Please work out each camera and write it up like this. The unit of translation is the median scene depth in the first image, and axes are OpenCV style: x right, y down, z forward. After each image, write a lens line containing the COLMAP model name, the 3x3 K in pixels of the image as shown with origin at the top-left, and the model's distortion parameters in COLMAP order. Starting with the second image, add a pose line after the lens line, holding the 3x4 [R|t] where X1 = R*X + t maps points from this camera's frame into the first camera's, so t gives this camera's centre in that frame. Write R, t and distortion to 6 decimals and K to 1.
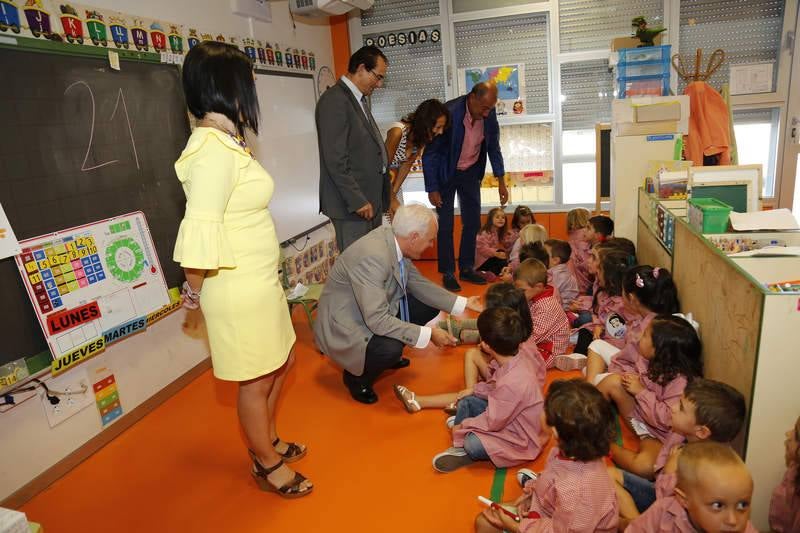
lens RADIAL K [[533.8, 0, 399.1], [0, 533.8, 273.9], [0, 0, 1]] dist [-0.125509, 0.066540]
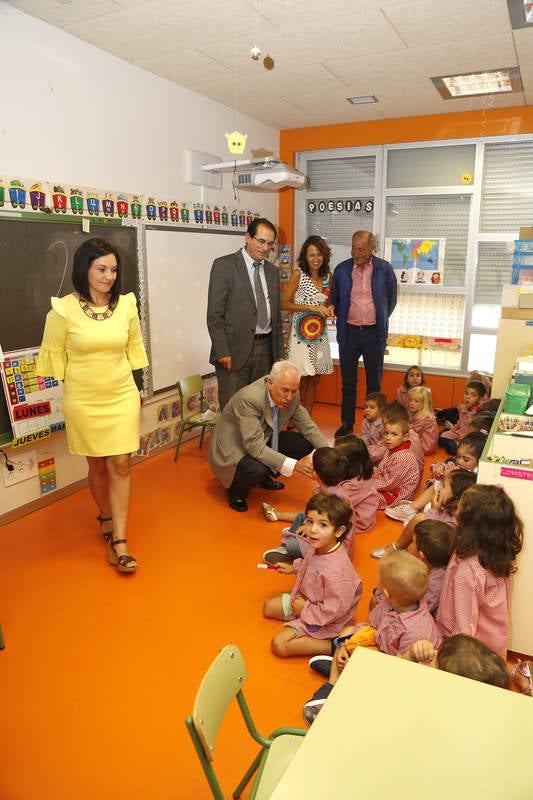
lens RADIAL K [[533.8, 0, 266.5], [0, 533.8, 400.0], [0, 0, 1]] dist [-0.125509, 0.066540]
pose [[0.978243, 0.132275, -0.159827, 0.182386], [-0.135448, 0.990743, -0.009078, -0.015214], [0.157147, 0.030529, 0.987103, -0.258540]]
